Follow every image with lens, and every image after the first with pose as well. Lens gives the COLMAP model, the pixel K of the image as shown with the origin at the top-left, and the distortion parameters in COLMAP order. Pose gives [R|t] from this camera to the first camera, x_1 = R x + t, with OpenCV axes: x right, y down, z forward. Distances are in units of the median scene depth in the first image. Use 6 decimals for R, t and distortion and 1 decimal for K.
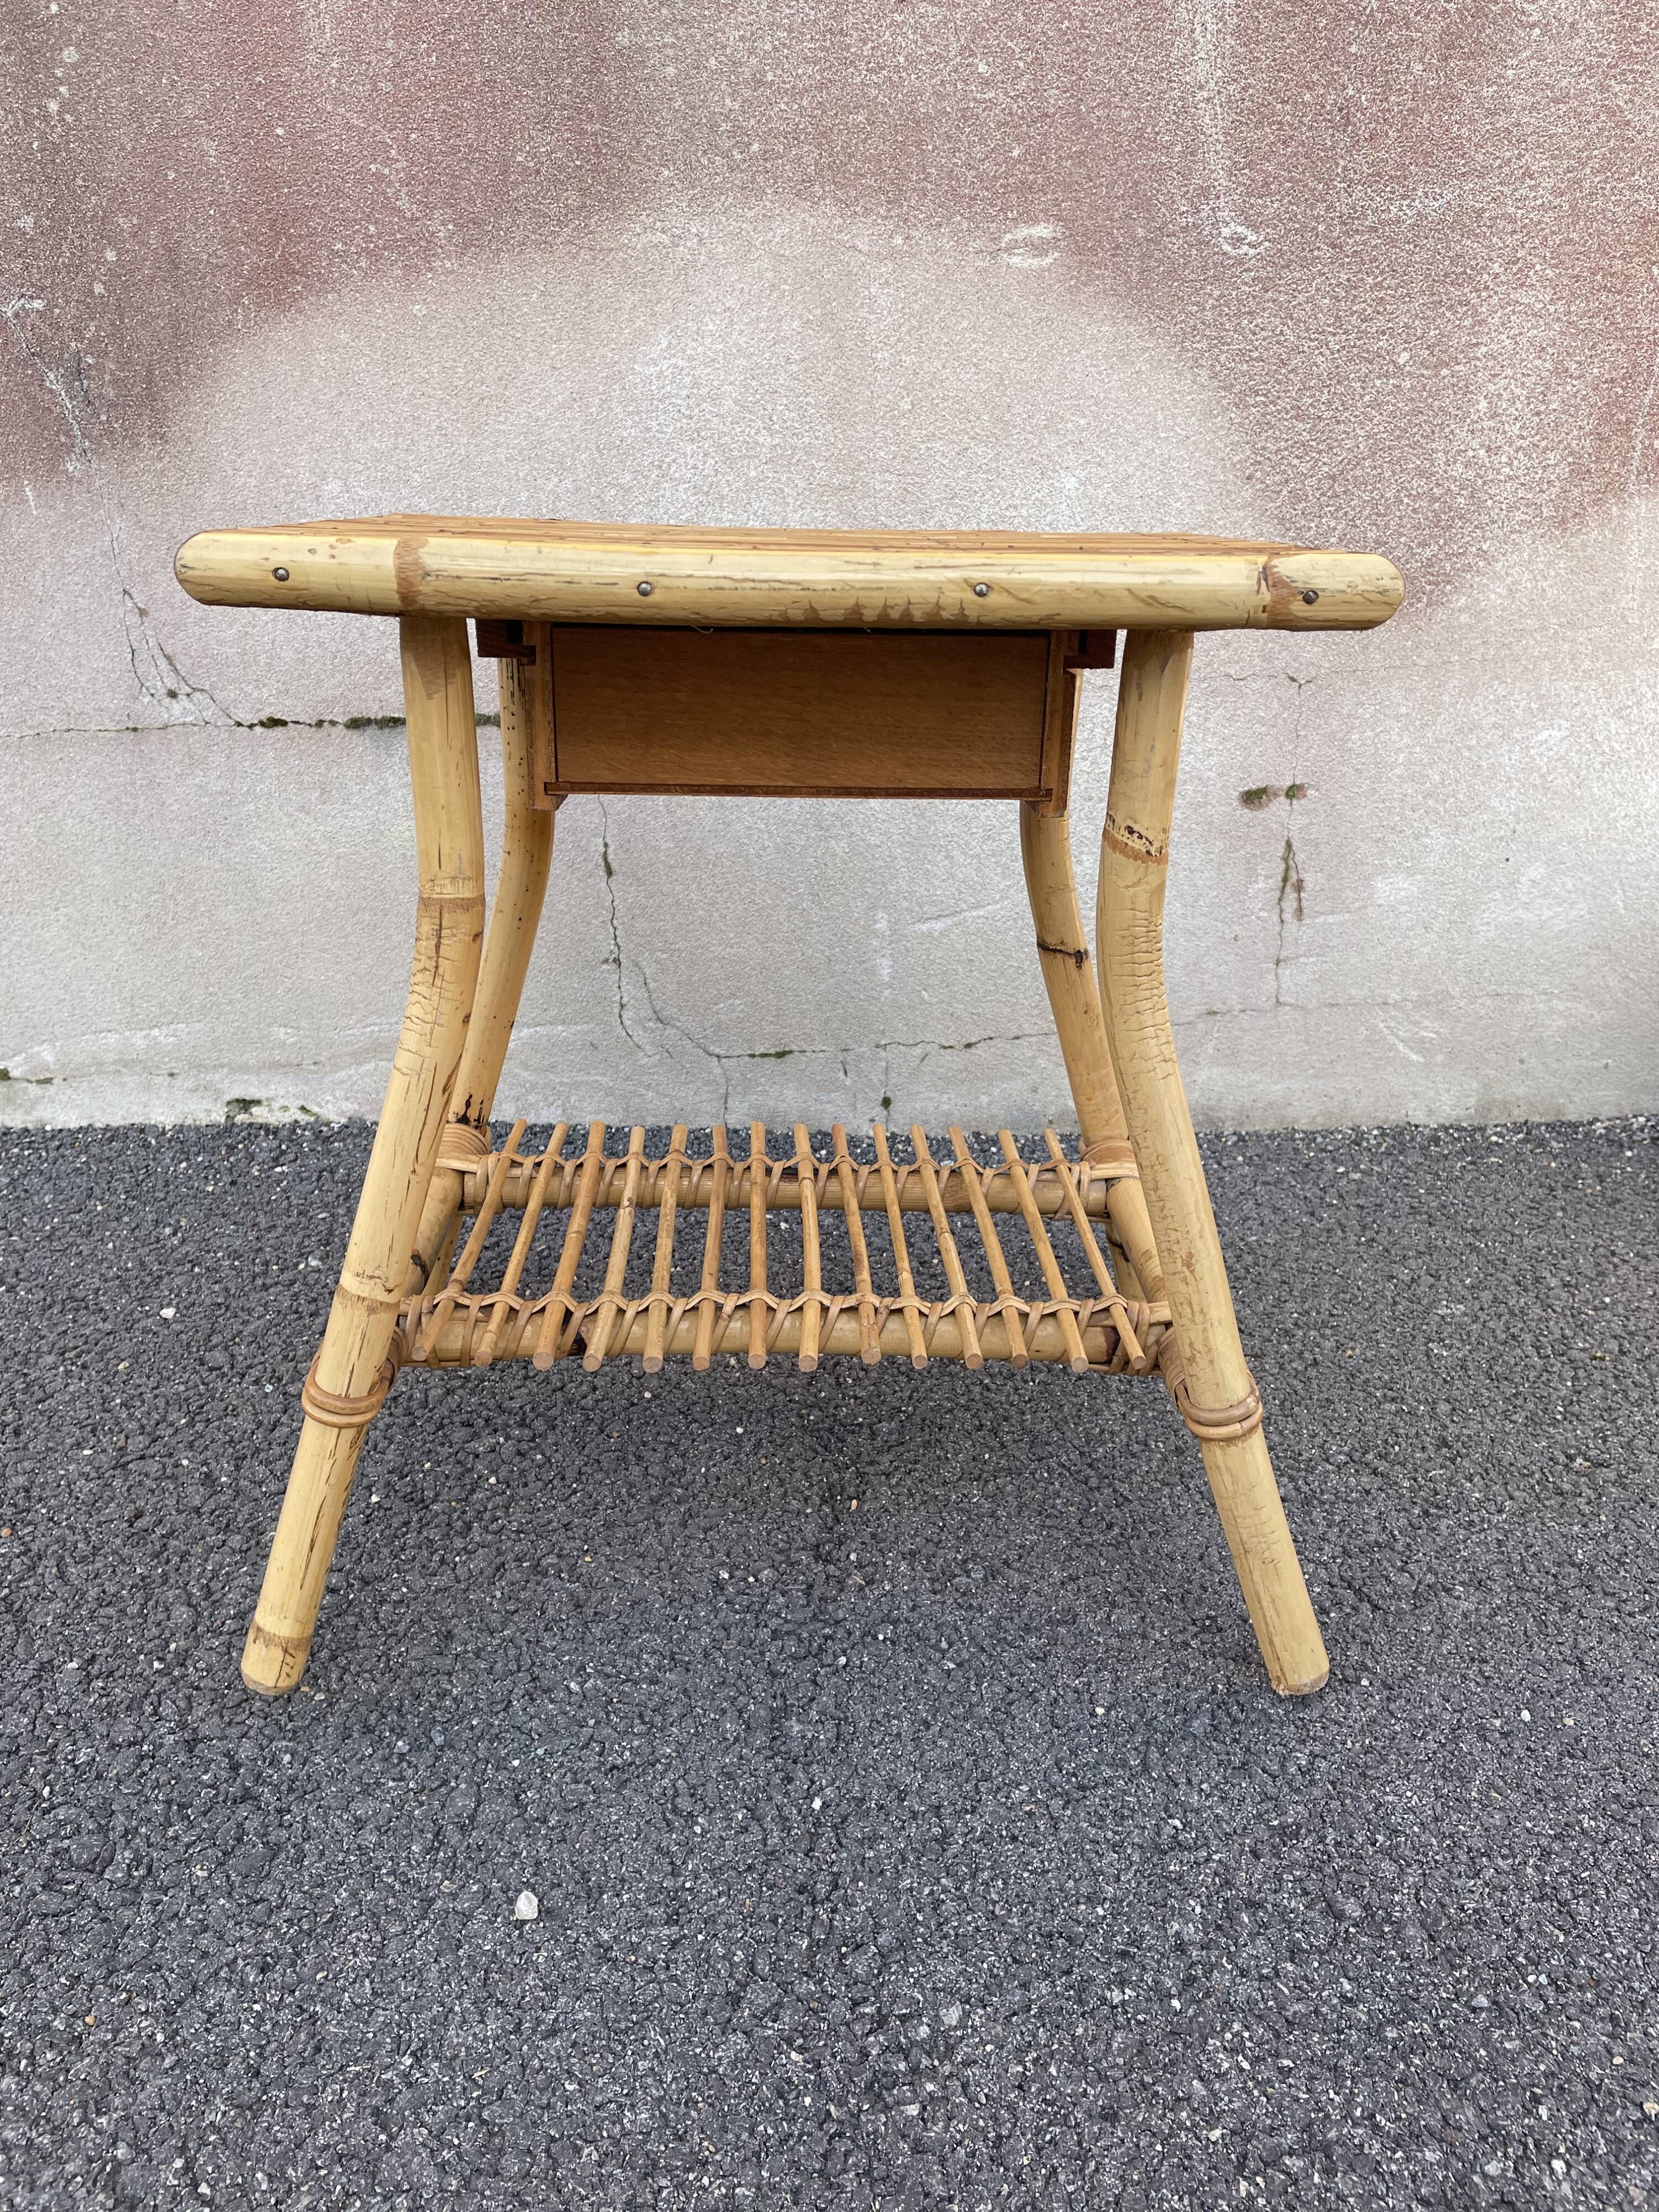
lens RADIAL K [[1696.3, 0, 830.9], [0, 1696.3, 1116.5], [0, 0, 1]] dist [0.088836, -0.119451]
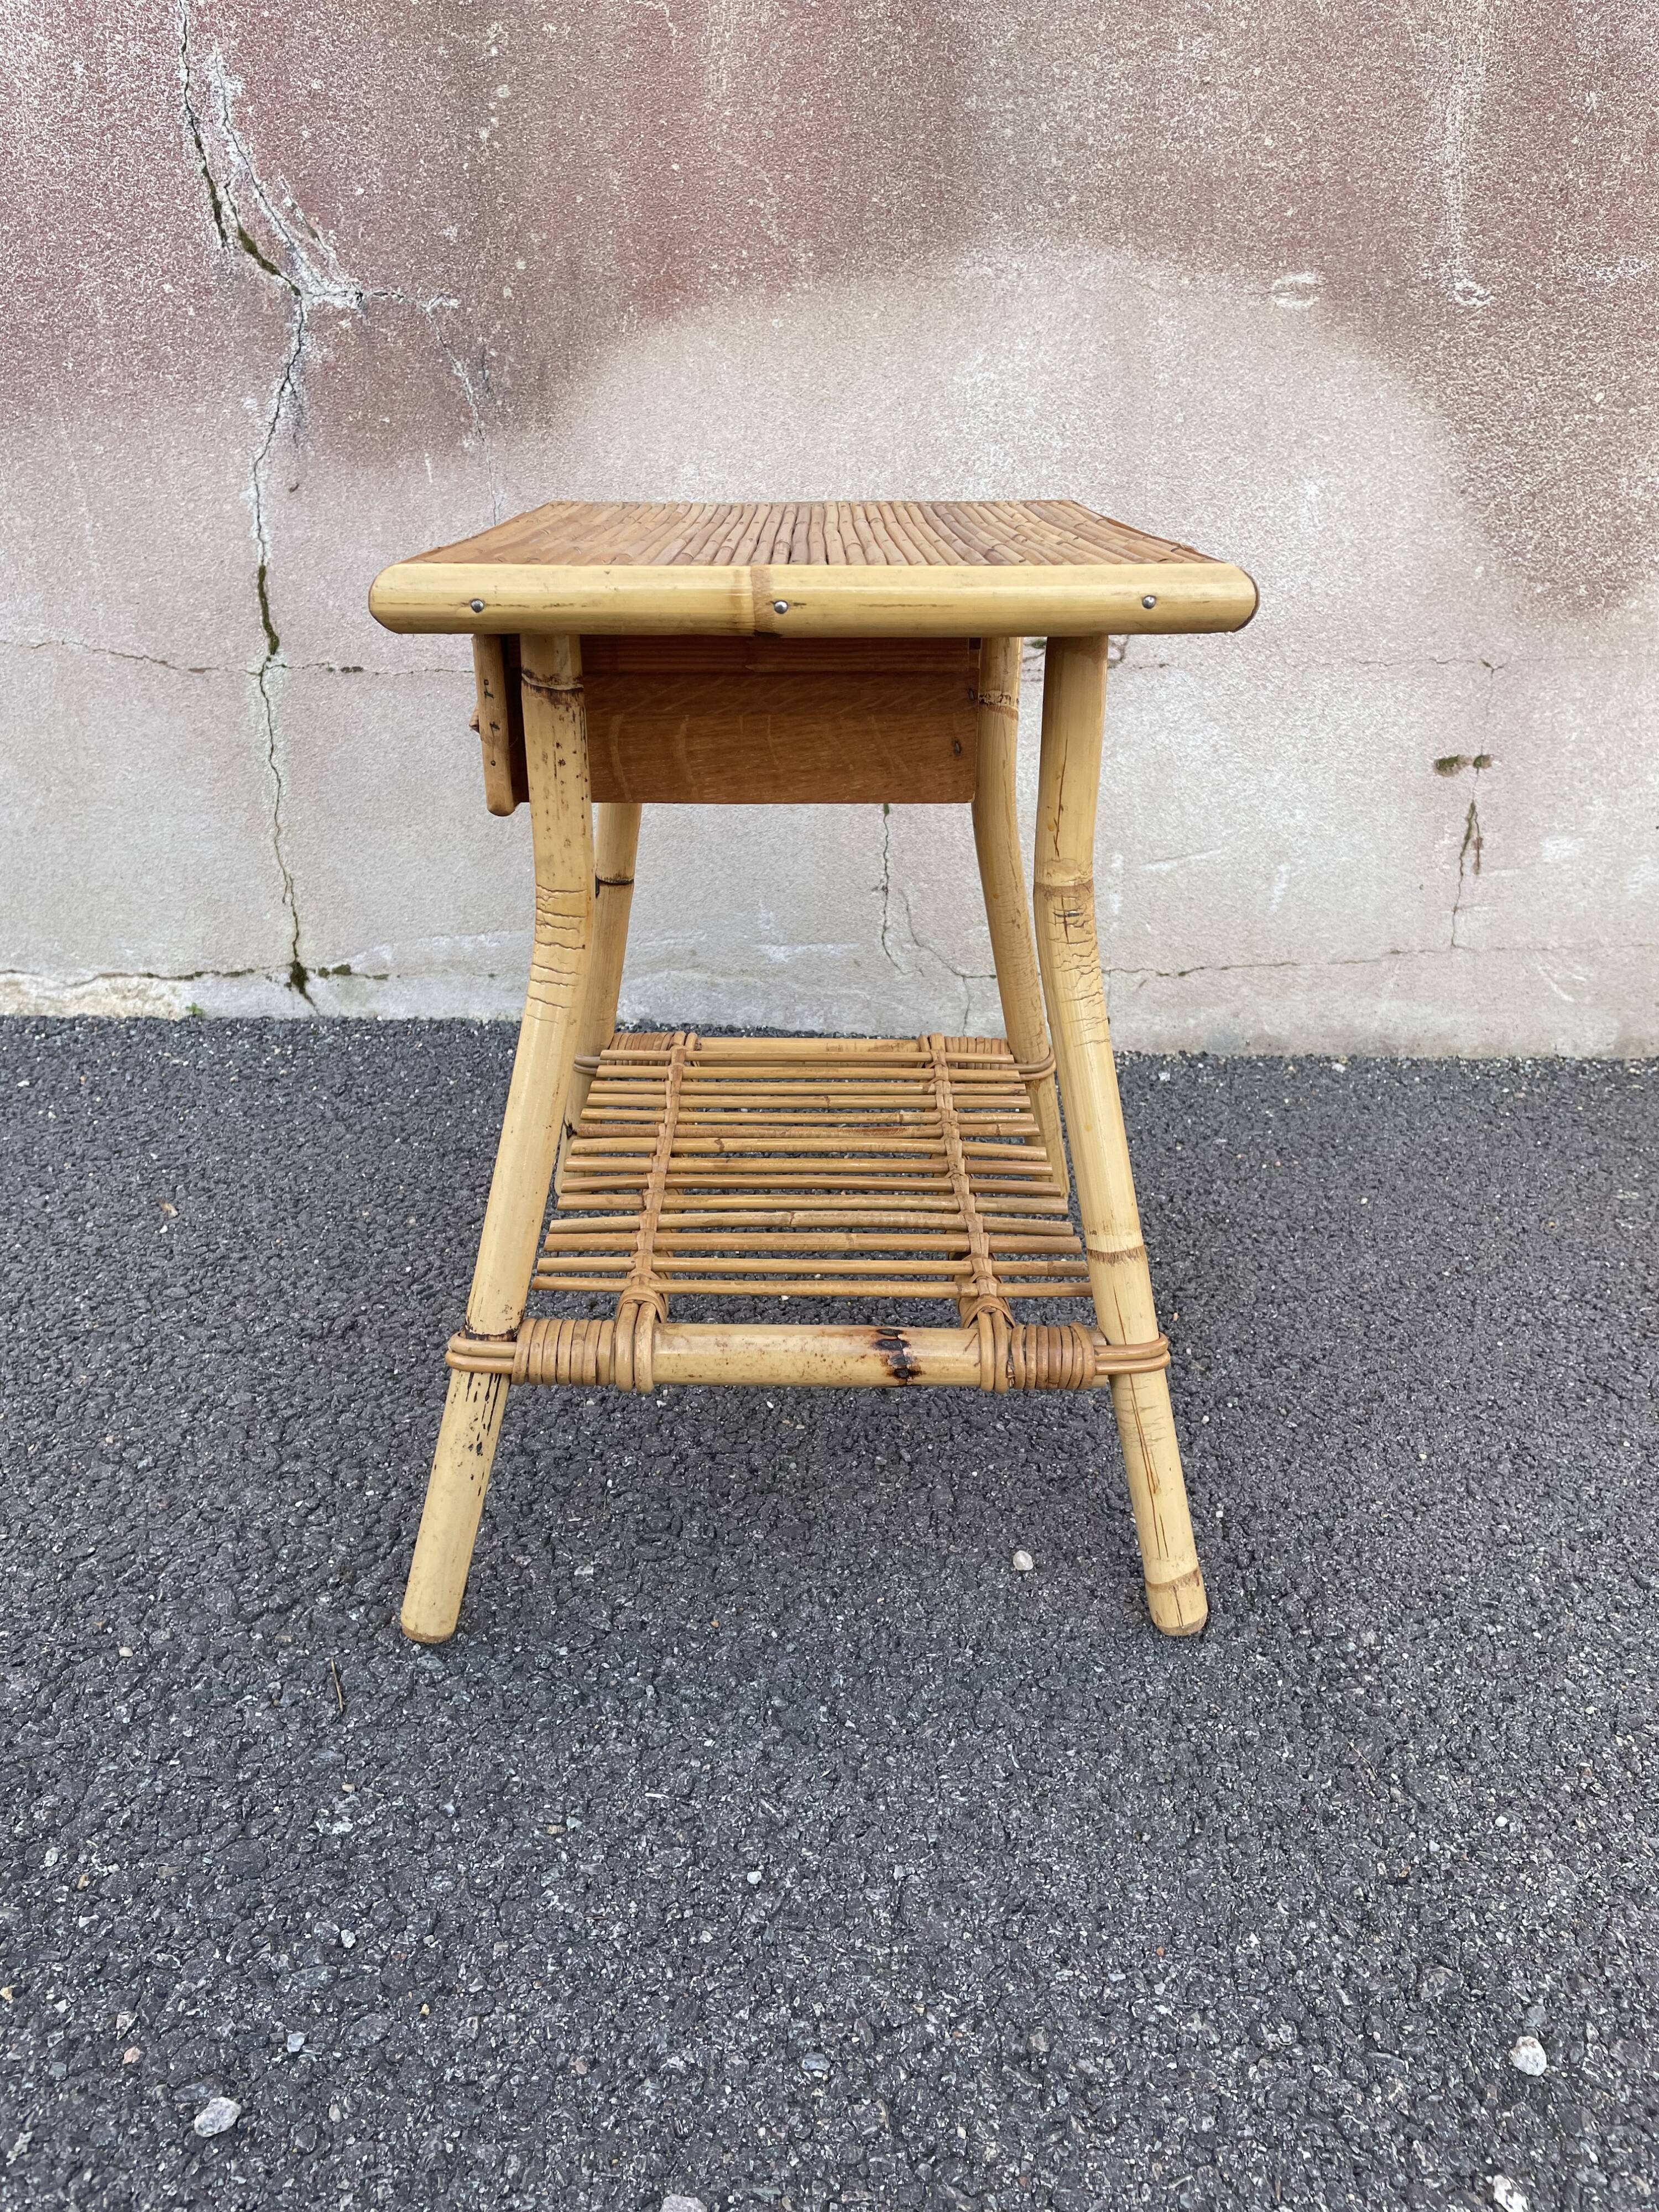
lens RADIAL K [[1700.3, 0, 835.2], [0, 1700.3, 1095.8], [0, 0, 1]] dist [0.086068, -0.114401]
pose [[0.999137, 0.032860, 0.025411, -0.217661], [-0.032526, 0.999380, -0.013463, 0.077088], [-0.025838, 0.012625, 0.999586, -0.177560]]
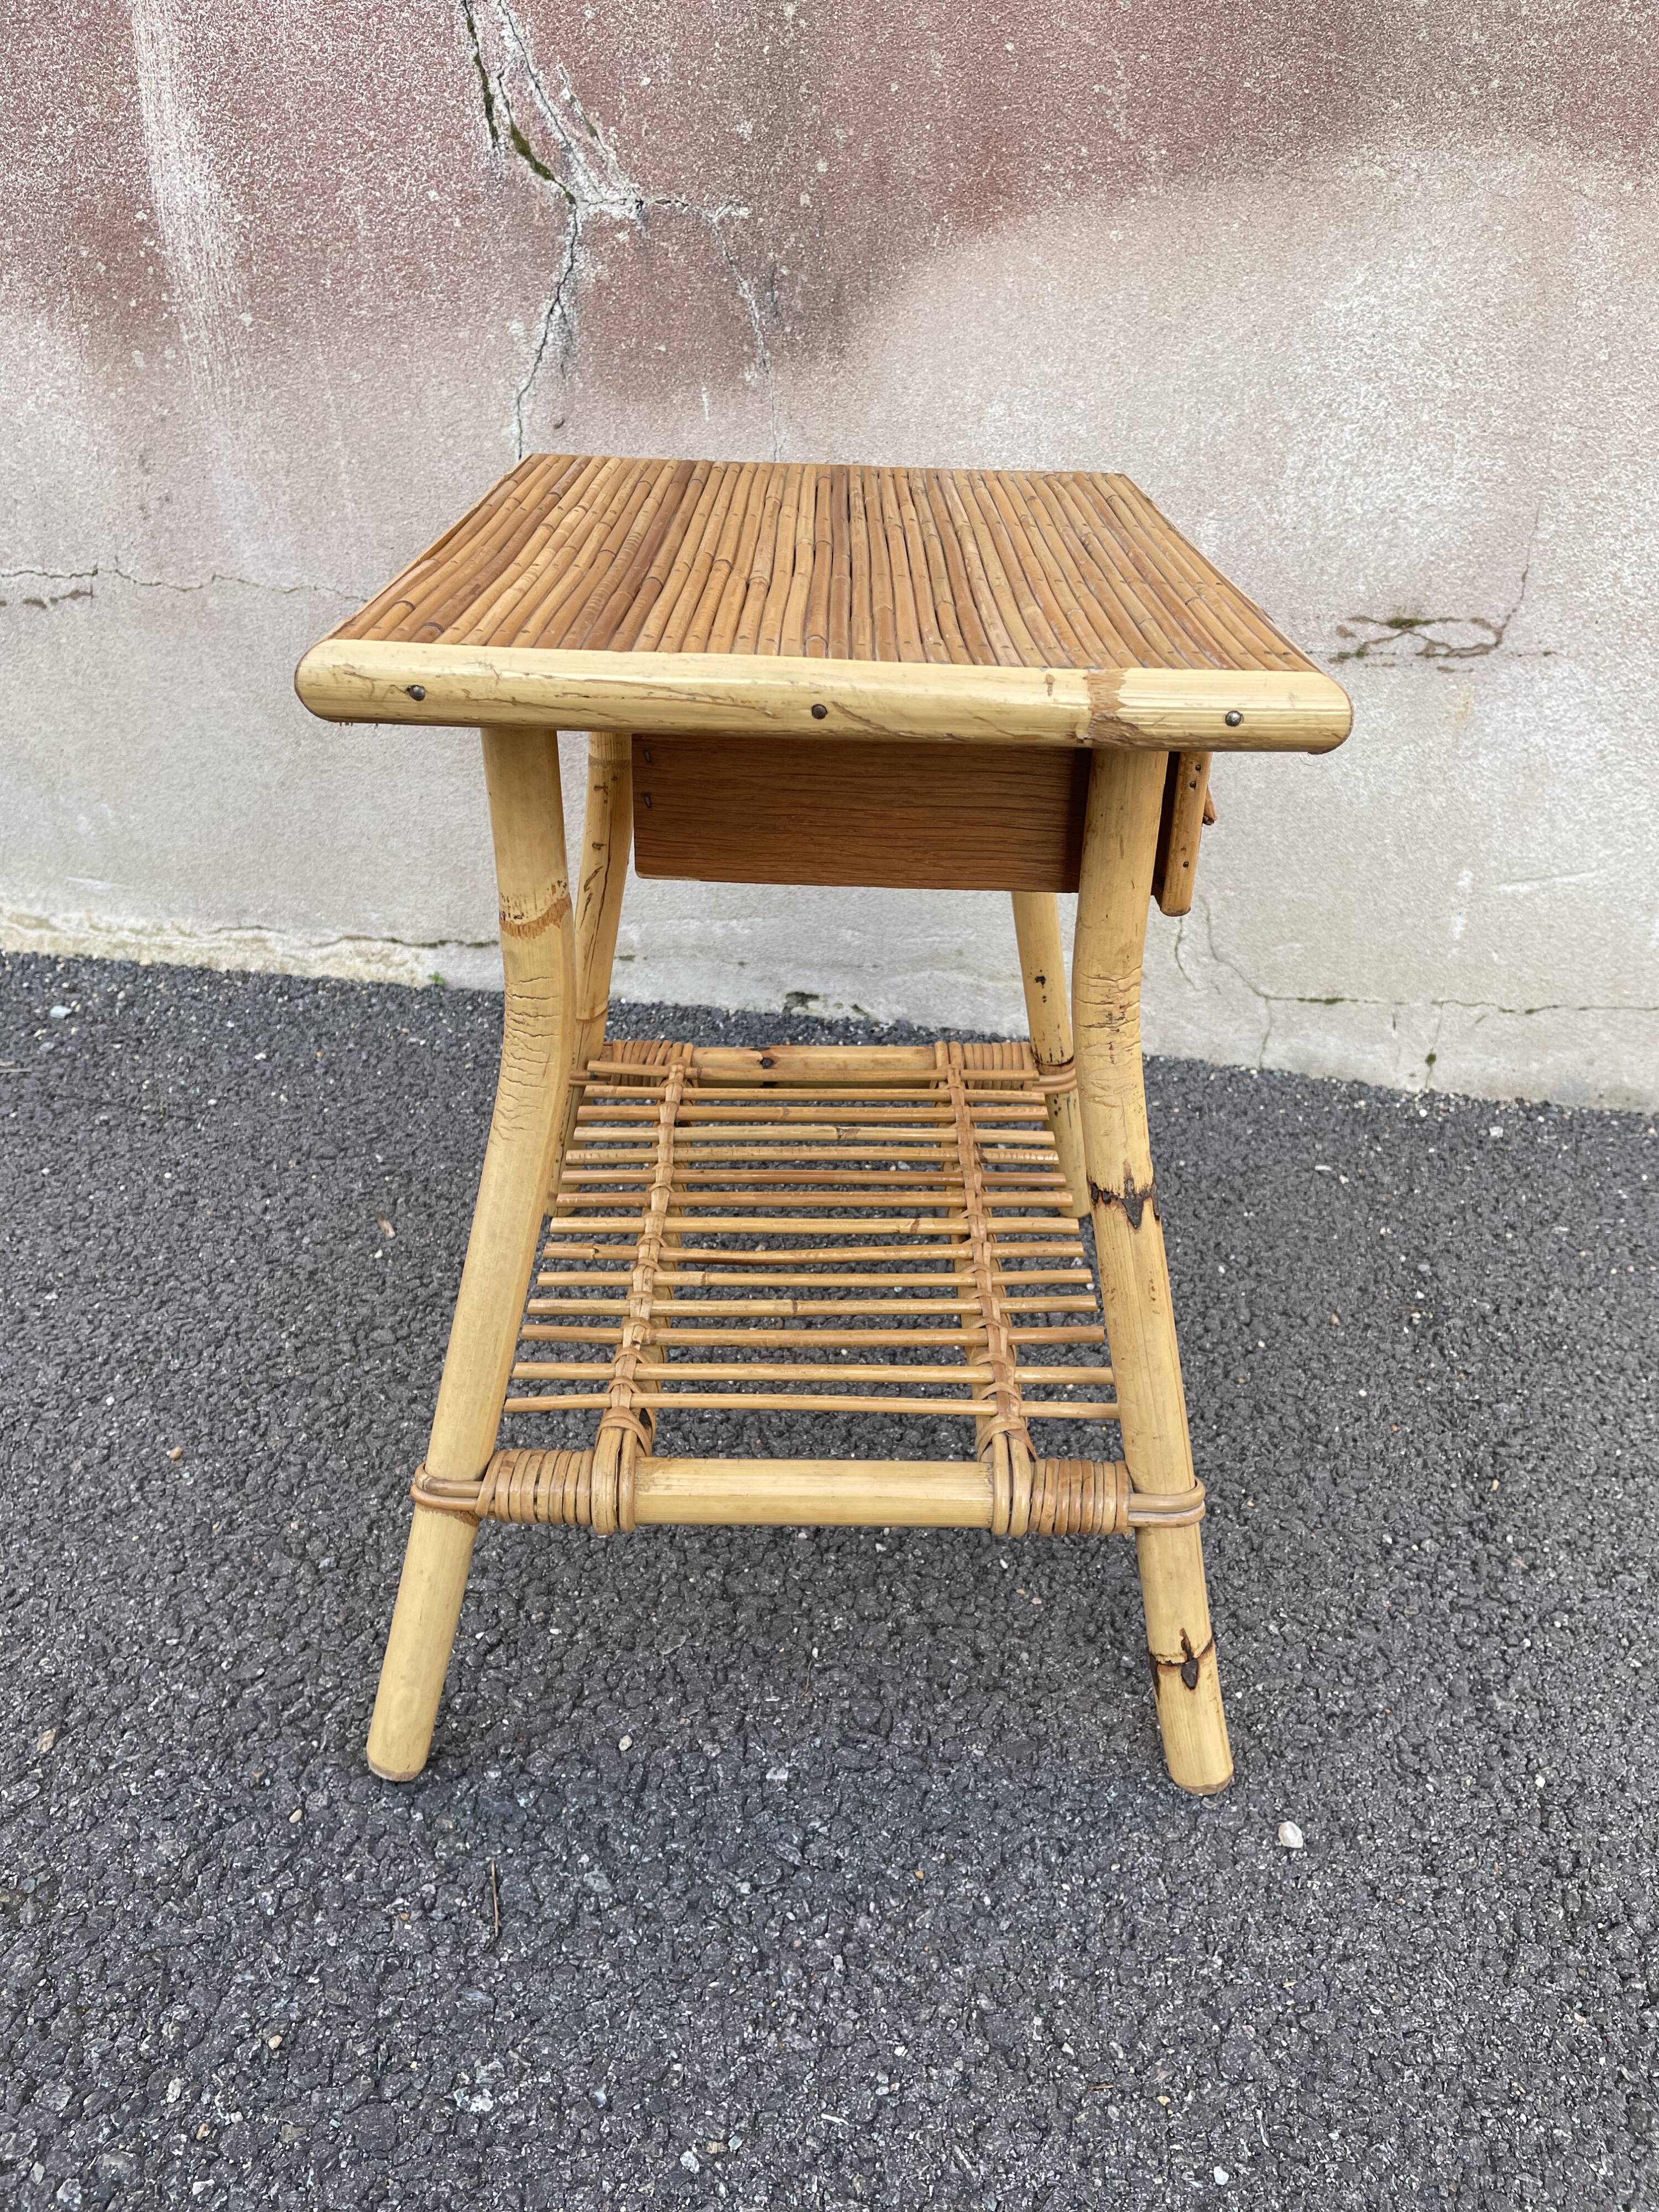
lens RADIAL K [[1705.0, 0, 837.9], [0, 1705.0, 1118.5], [0, 0, 1]] dist [0.085348, -0.114529]
pose [[0.986659, 0.110819, -0.119259, -0.227739], [-0.100240, 0.990762, 0.091336, -0.038193], [0.128279, -0.078163, 0.988653, -0.052320]]
